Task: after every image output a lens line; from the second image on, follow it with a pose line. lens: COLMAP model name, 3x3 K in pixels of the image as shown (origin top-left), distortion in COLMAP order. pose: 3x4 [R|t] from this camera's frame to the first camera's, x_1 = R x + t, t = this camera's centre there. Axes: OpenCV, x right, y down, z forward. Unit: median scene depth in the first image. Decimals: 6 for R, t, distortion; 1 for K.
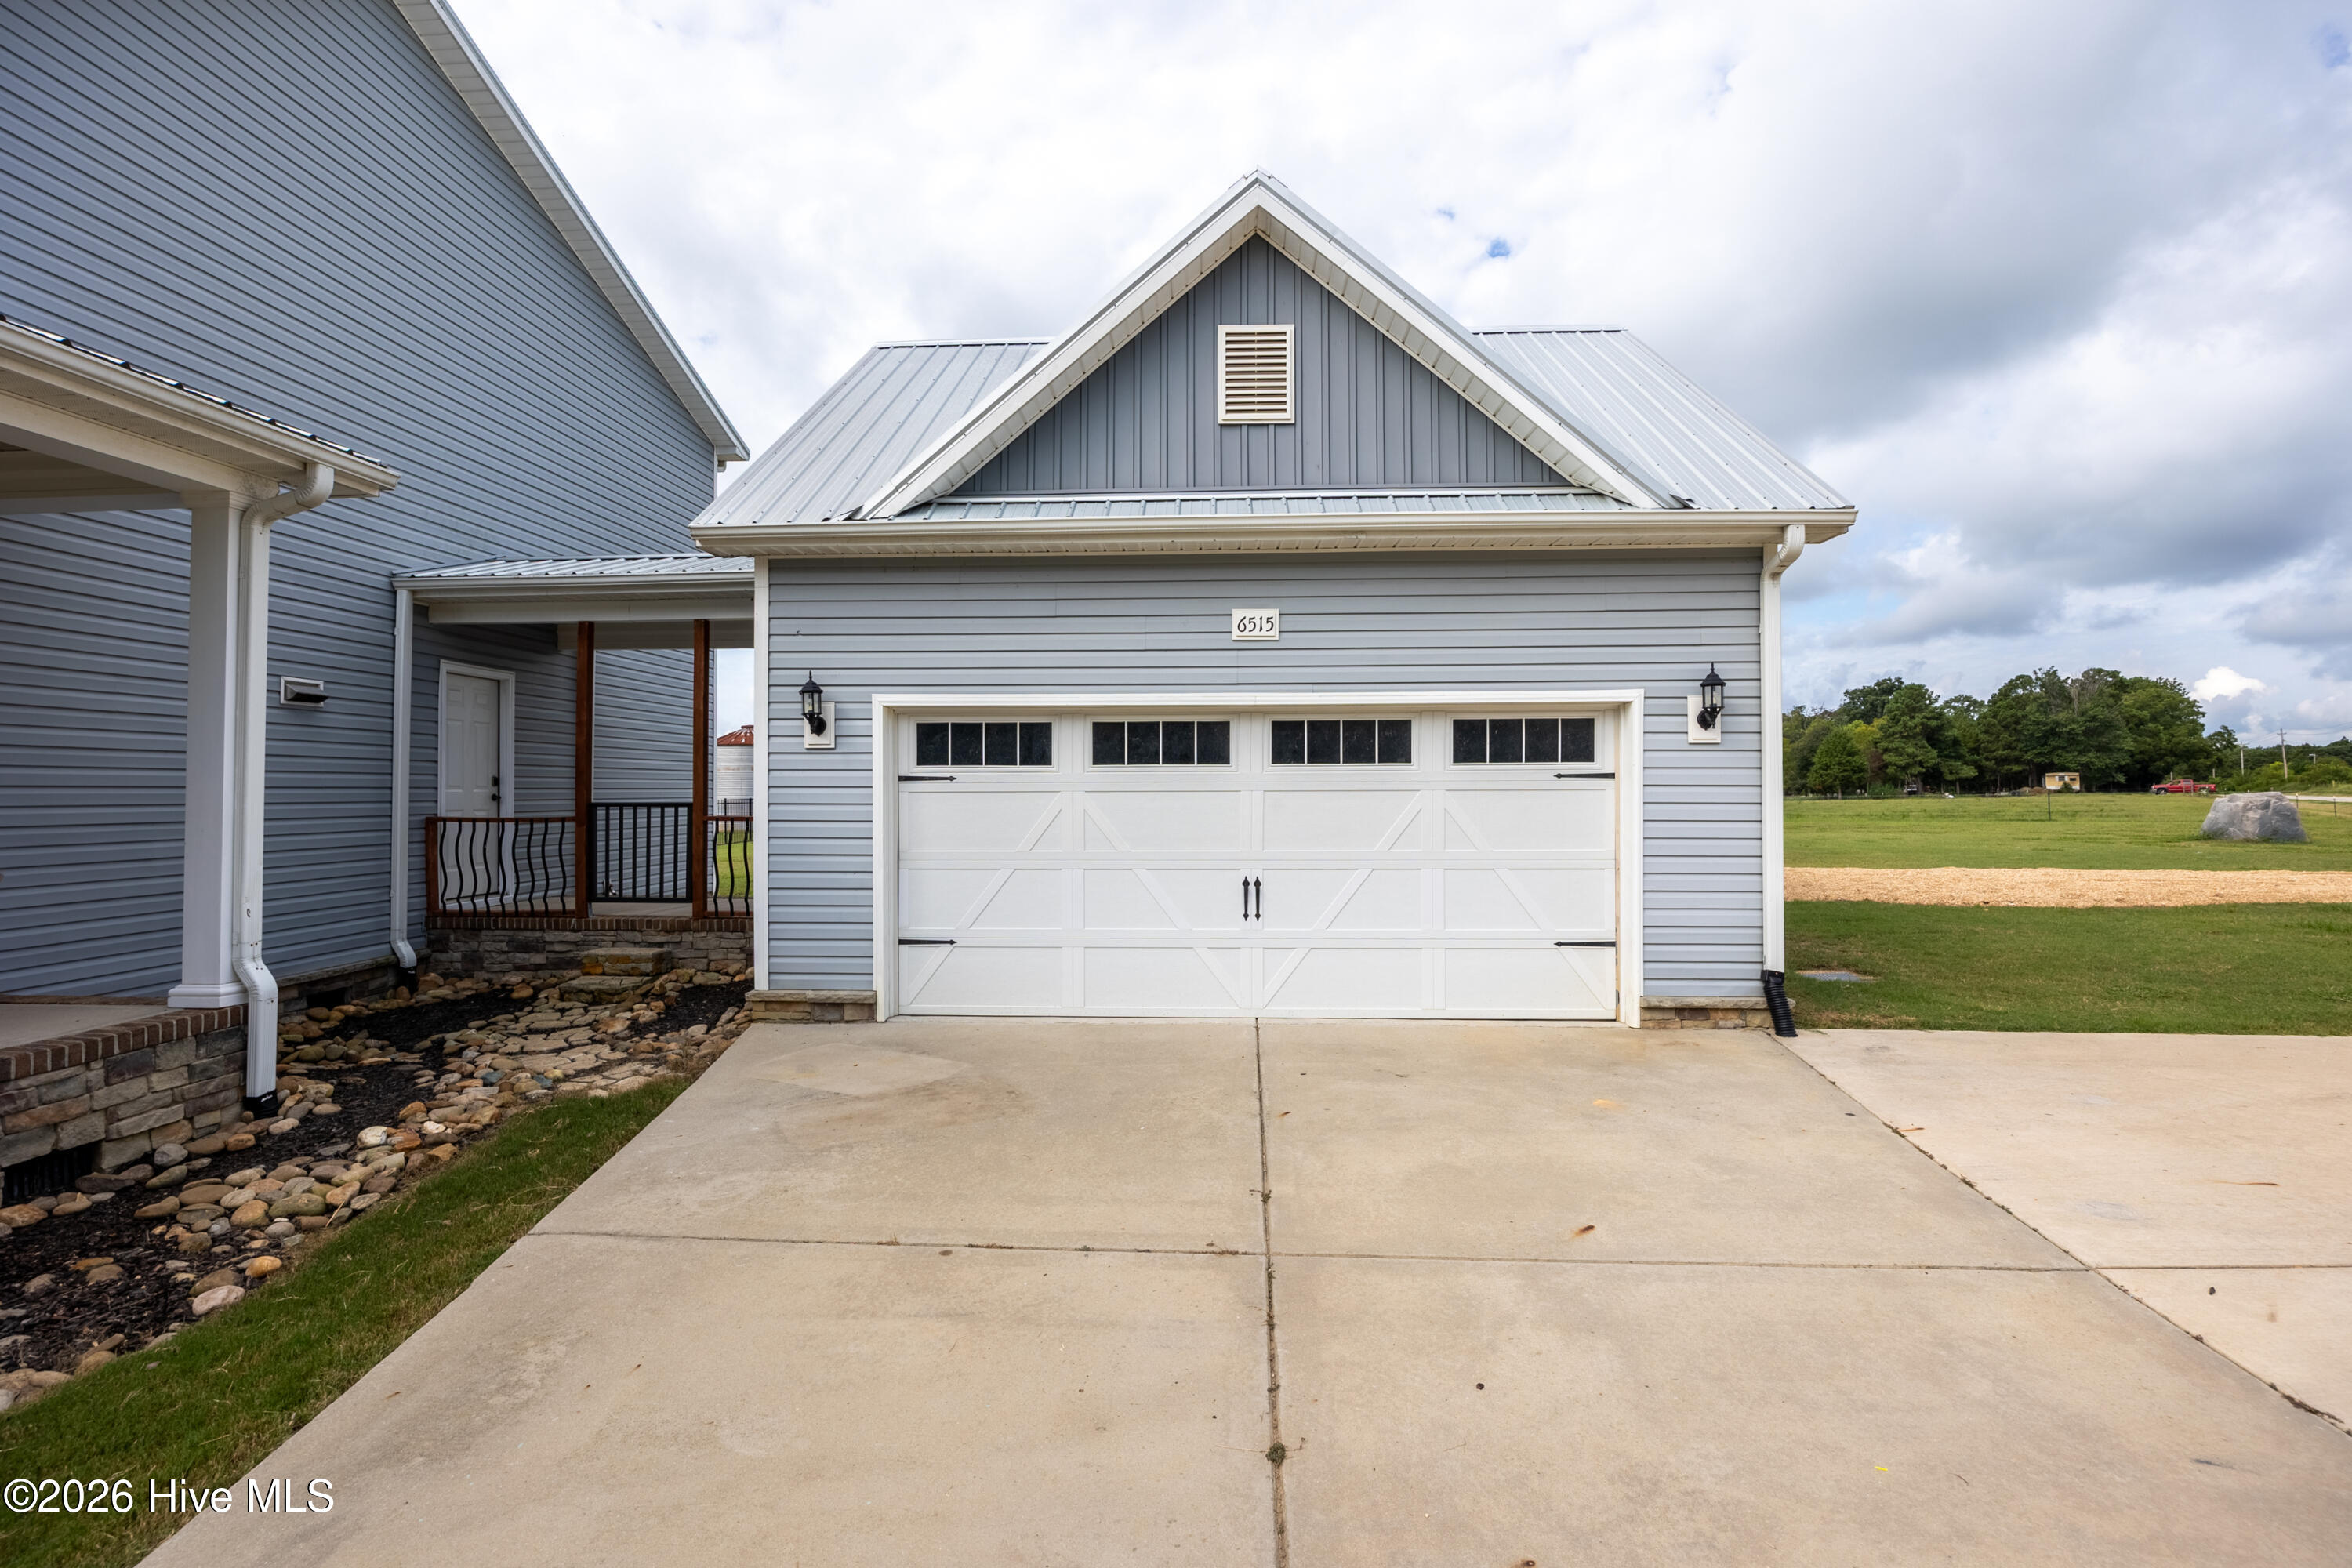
lens RADIAL K [[1062.7, 0, 1176.0], [0, 1062.7, 784.0], [0, 0, 1]] dist [-0.005222, -0.000628]
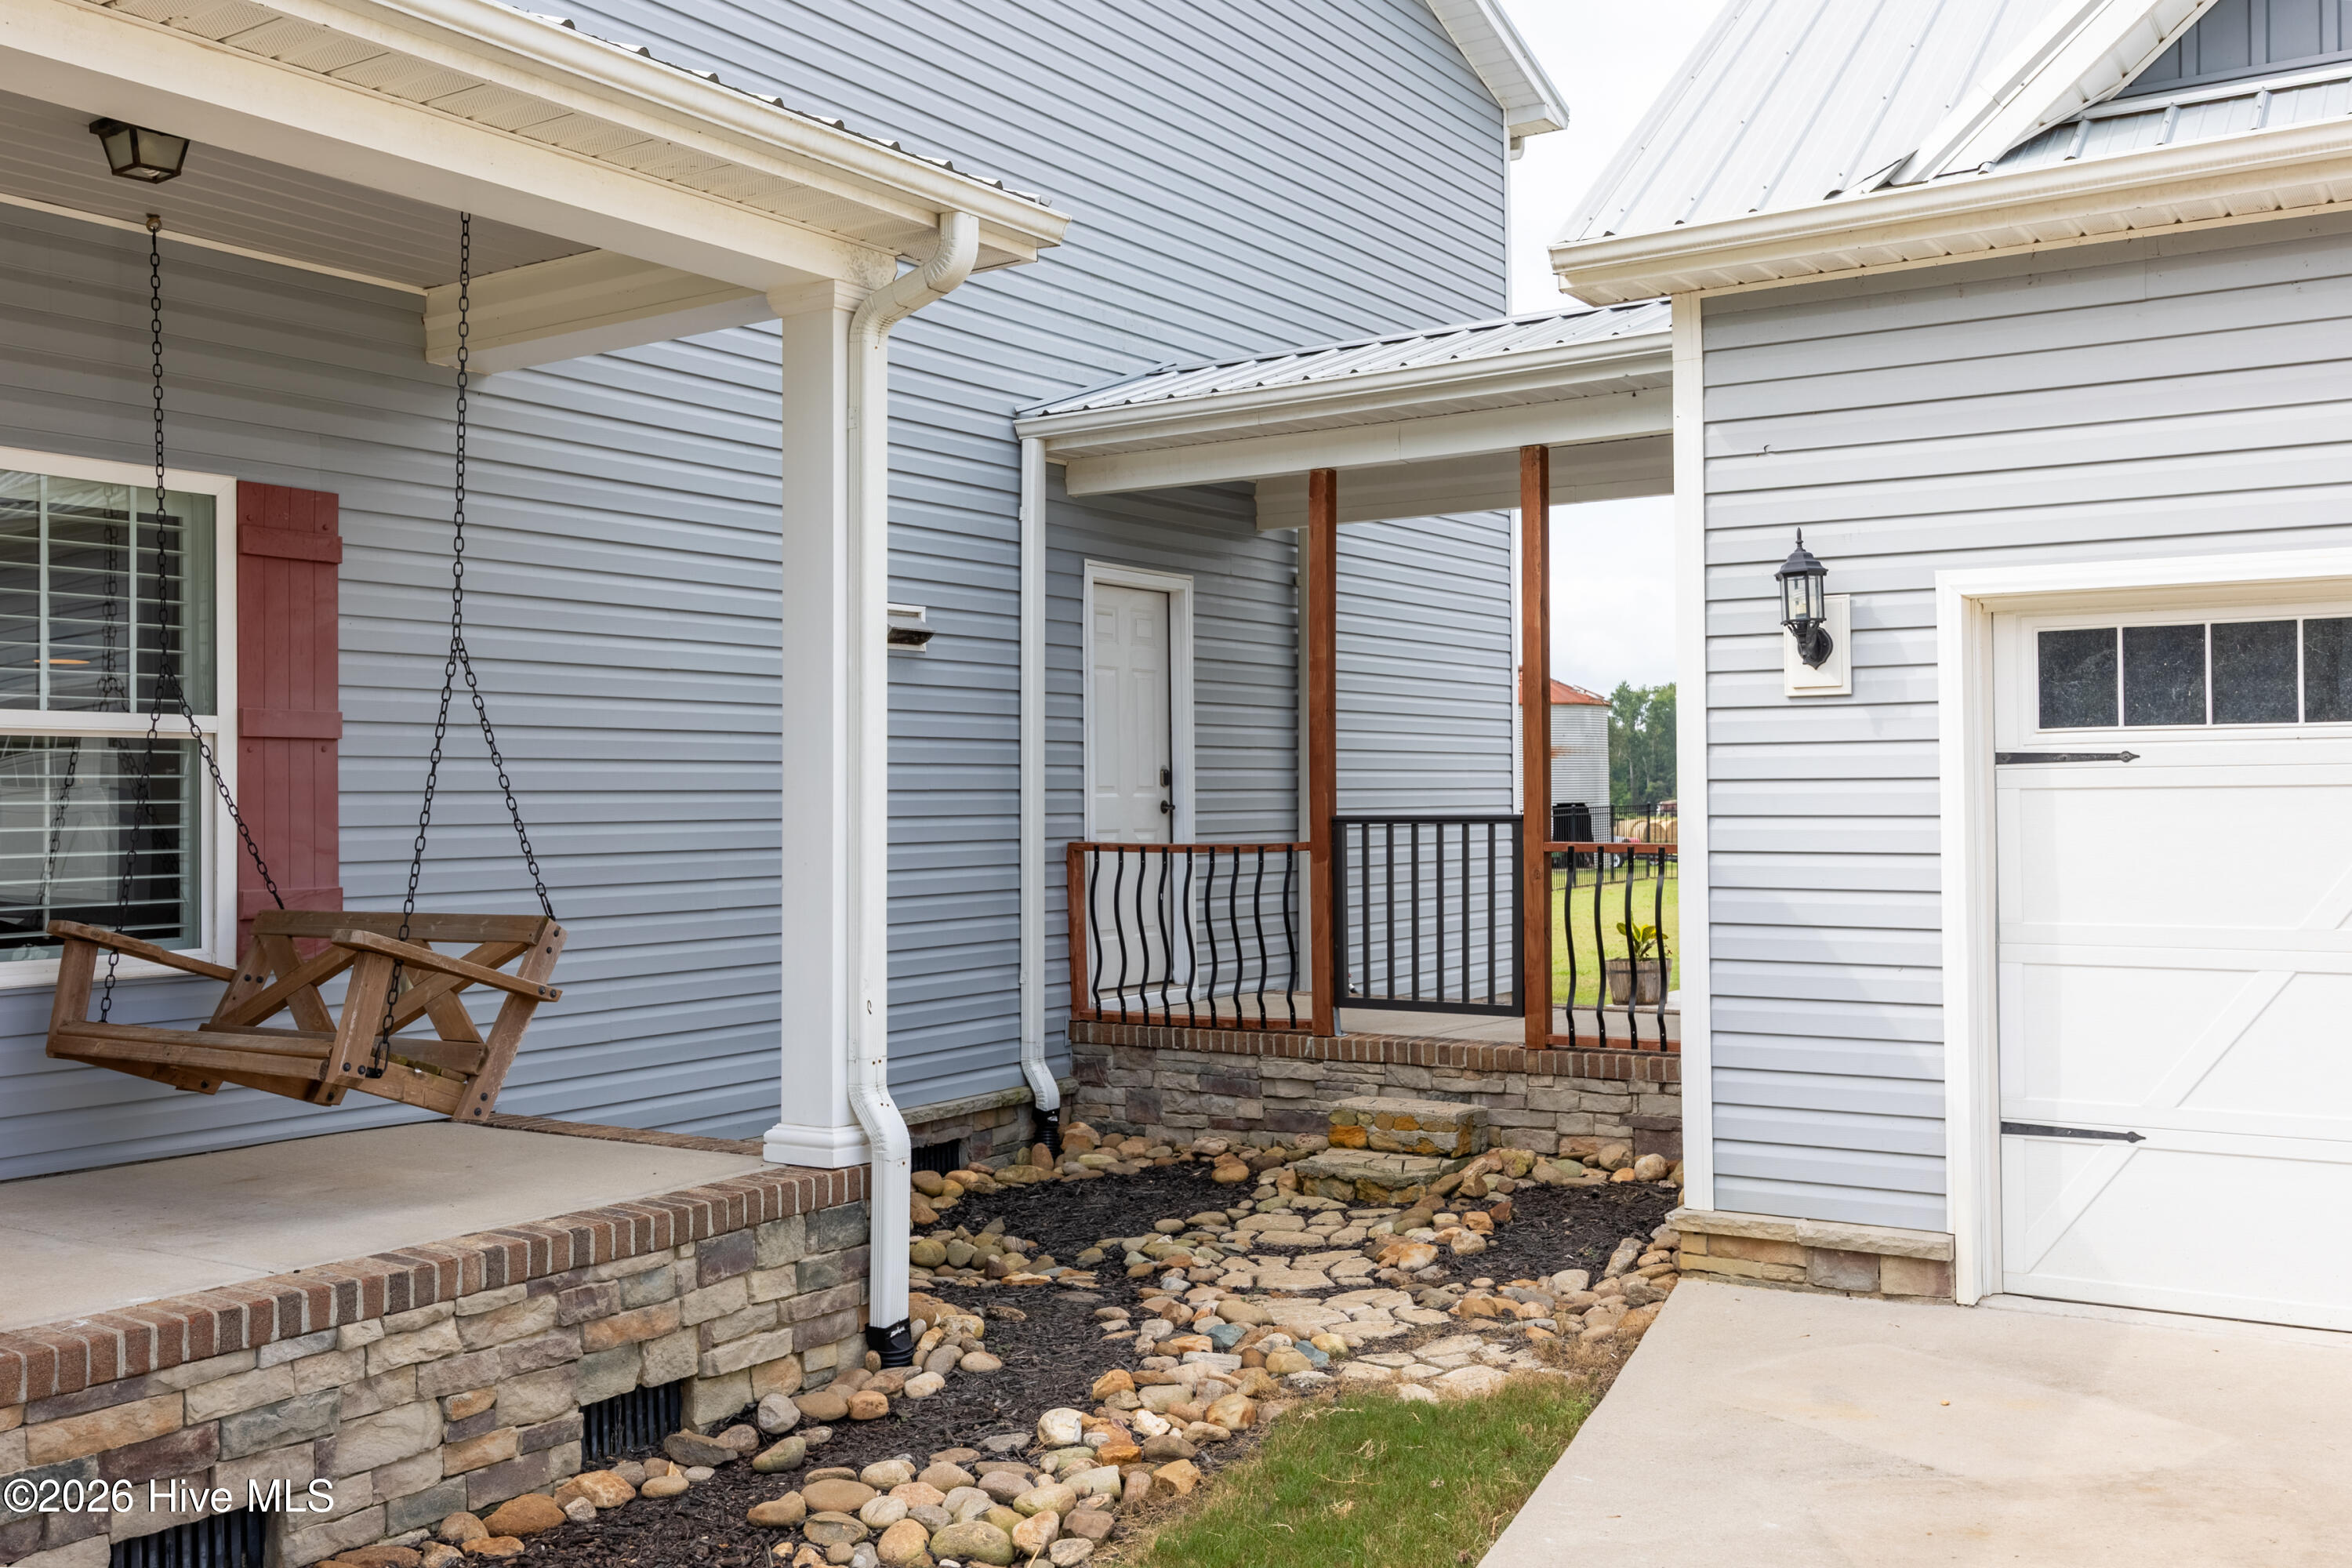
lens RADIAL K [[2179.6, 0, 1176.0], [0, 2179.6, 784.0], [0, 0, 1]] dist [0.006335, 0.006450]
pose [[0.865453, -0.009952, -0.500891, -0.103171], [0.011138, 0.999938, -0.000624, 0.002212], [0.500866, -0.005039, 0.865510, 0.042223]]
